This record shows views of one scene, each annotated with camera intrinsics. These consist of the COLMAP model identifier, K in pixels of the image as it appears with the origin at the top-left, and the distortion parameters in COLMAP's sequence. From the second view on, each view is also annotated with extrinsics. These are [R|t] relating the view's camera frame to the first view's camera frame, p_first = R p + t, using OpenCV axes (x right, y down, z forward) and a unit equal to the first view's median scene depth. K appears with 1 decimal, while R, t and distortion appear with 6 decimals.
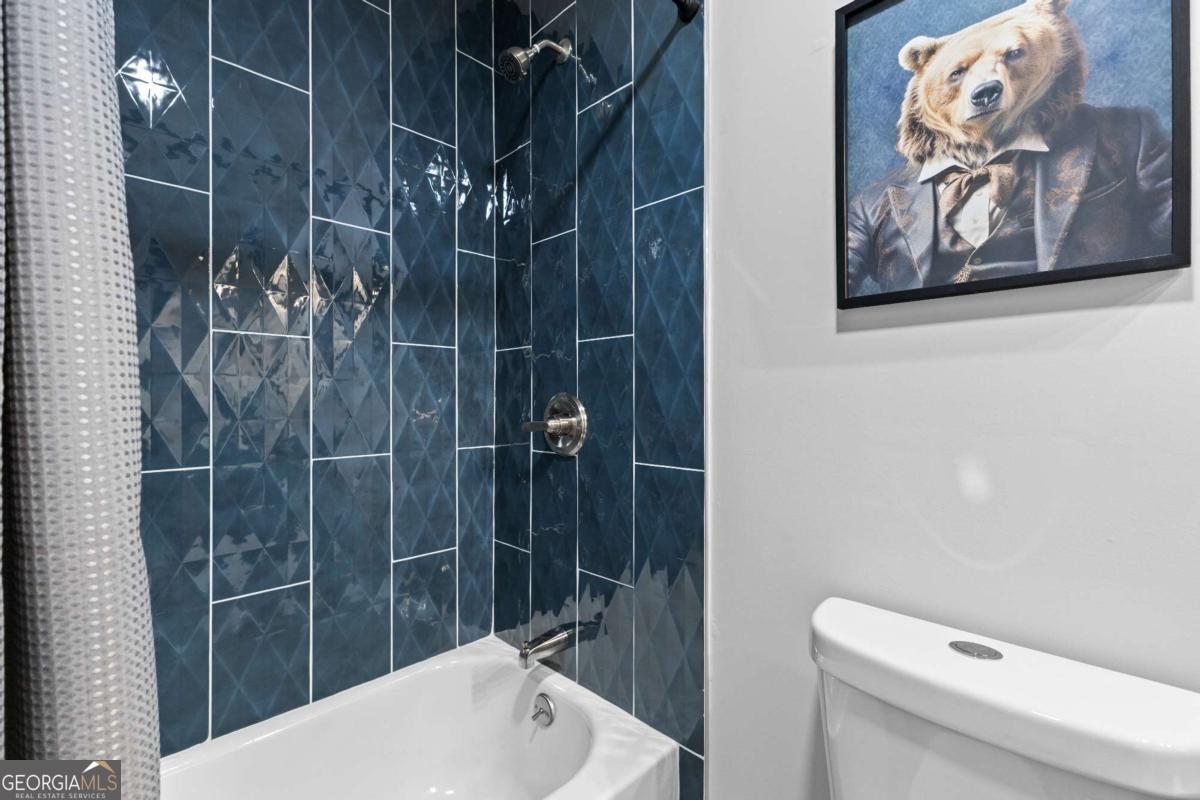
lens RADIAL K [[523.3, 0, 605.5], [0, 523.3, 399.7], [0, 0, 1]] dist [0.013115, -0.003119]
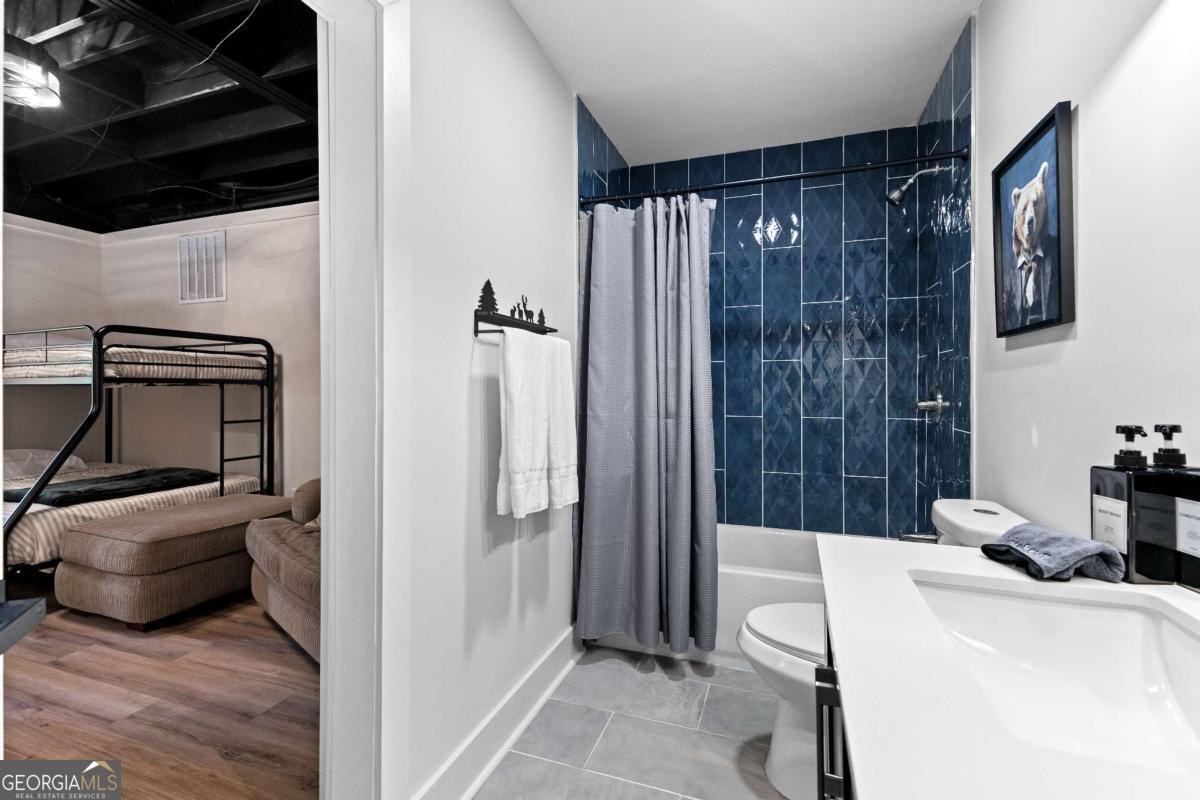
lens RADIAL K [[523.3, 0, 601.8], [0, 523.3, 390.5], [0, 0, 1]] dist [0.013115, -0.003119]
pose [[0.435329, 0.005356, -0.900256, 0.967628], [0.001613, 0.999976, 0.006729, -0.008699], [0.900270, -0.004381, 0.435310, -0.633691]]
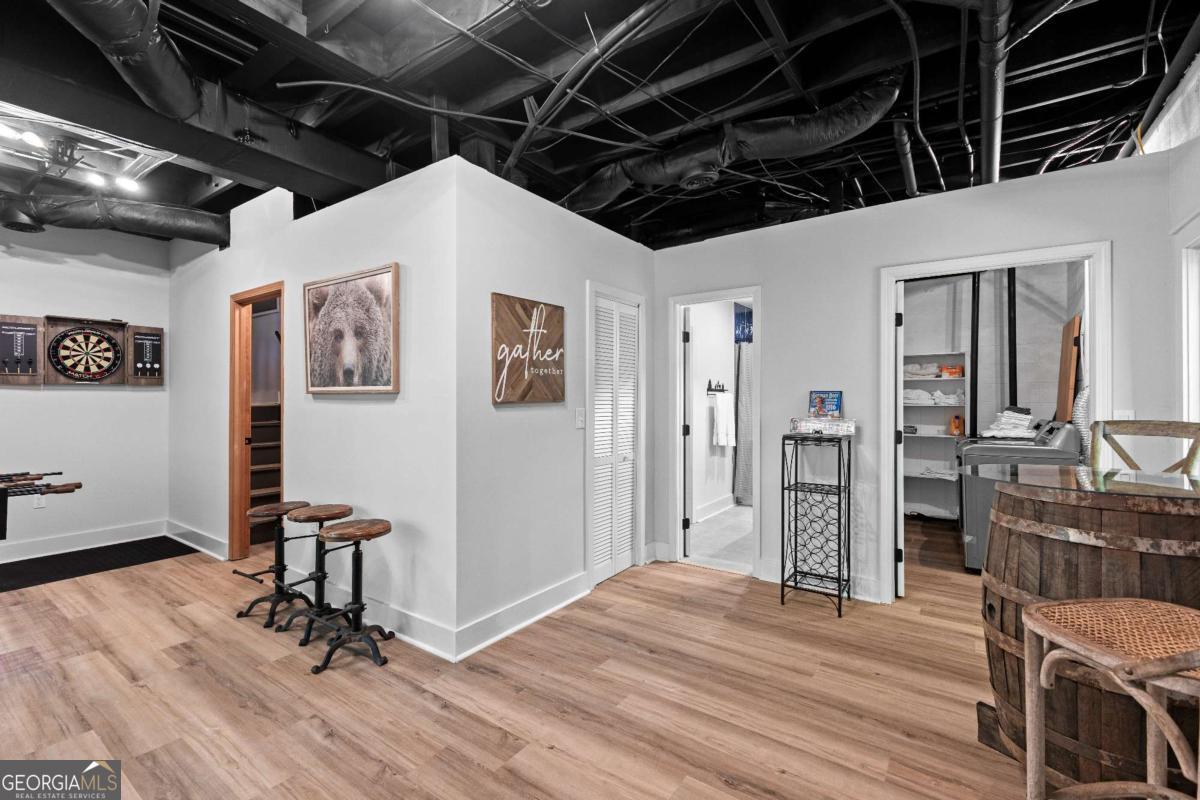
lens RADIAL K [[523.3, 0, 598.7], [0, 523.3, 394.2], [0, 0, 1]] dist [0.013115, -0.003119]
pose [[0.175287, -0.011032, -0.984456, 3.495980], [0.001841, 0.999939, -0.010878, -0.070161], [0.984516, 0.000094, 0.175296, -1.818775]]
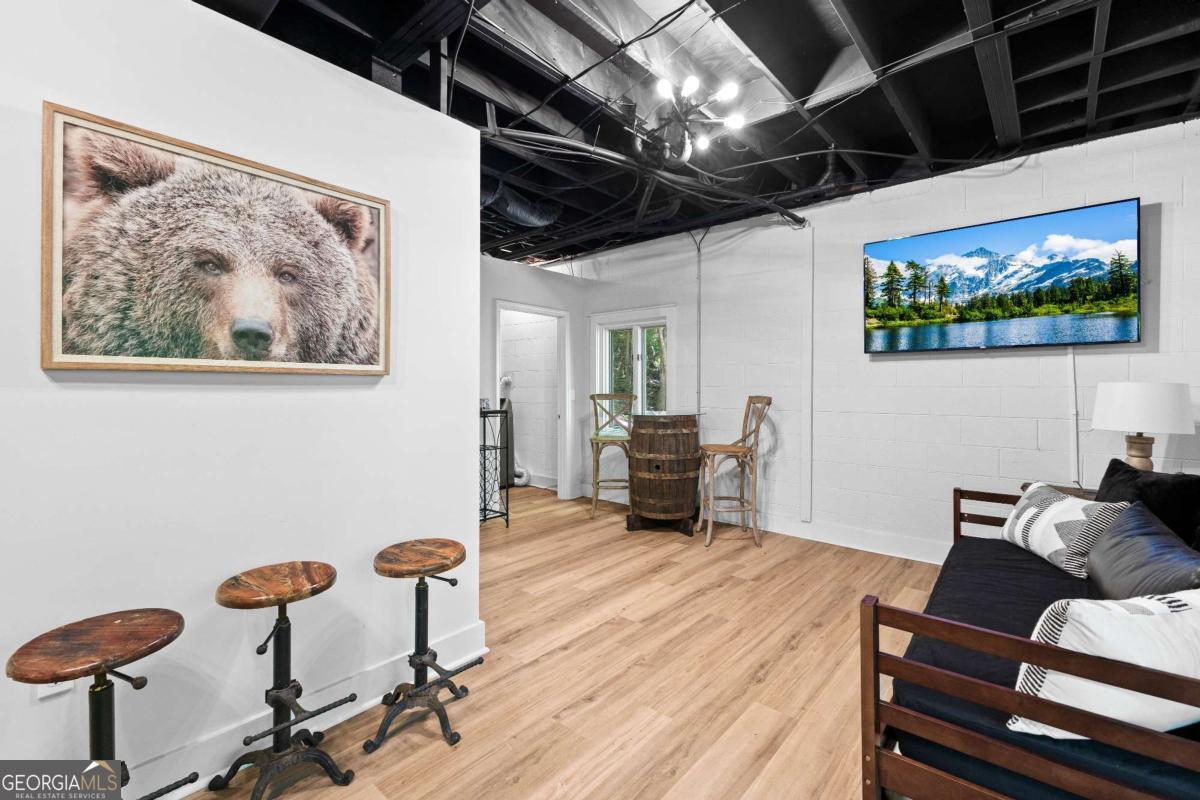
lens RADIAL K [[523.3, 0, 615.2], [0, 523.3, 380.2], [0, 0, 1]] dist [0.013115, -0.003119]
pose [[0.995328, 0.000795, 0.096544, 2.185809], [-0.000054, 0.999971, -0.007679, -0.071581], [-0.096547, 0.007638, 0.995299, -3.428425]]
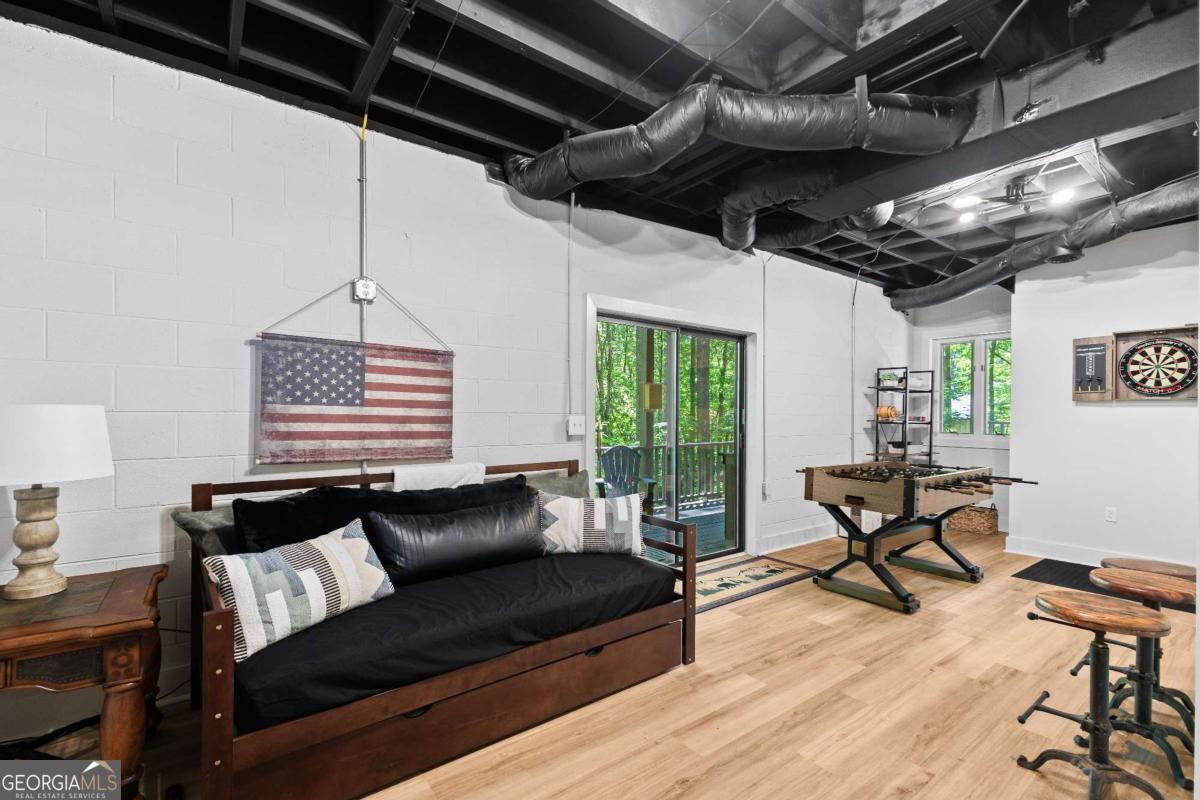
lens RADIAL K [[523.3, 0, 590.6], [0, 523.3, 413.1], [0, 0, 1]] dist [0.013115, -0.003119]
pose [[-0.989092, -0.008873, 0.147028, 2.706044], [-0.008597, 0.999960, 0.002510, -0.074358], [-0.147045, 0.001219, -0.989129, -1.088118]]
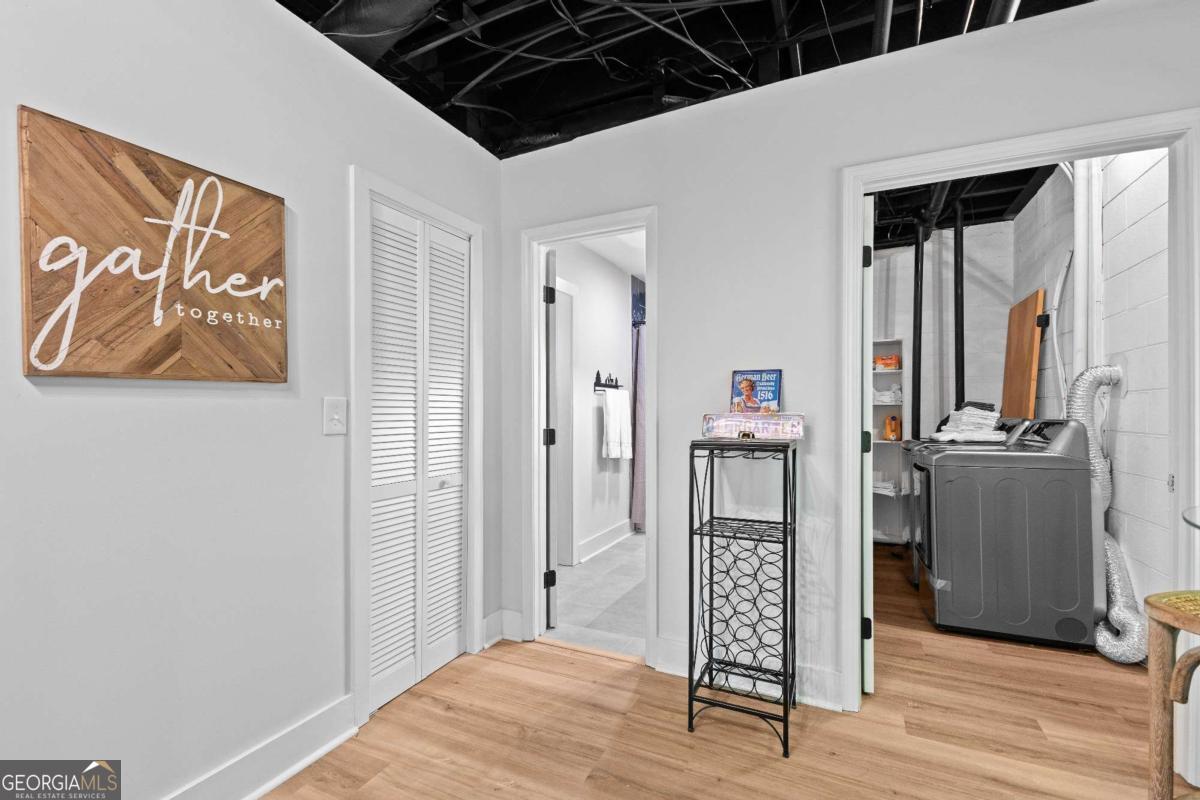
lens RADIAL K [[523.3, 0, 594.0], [0, 523.3, 411.7], [0, 0, 1]] dist [0.013115, -0.003119]
pose [[0.326151, -0.000939, -0.945317, 2.731025], [0.006631, 0.999977, 0.001294, -0.007437], [0.945294, -0.006690, 0.326150, -1.389033]]
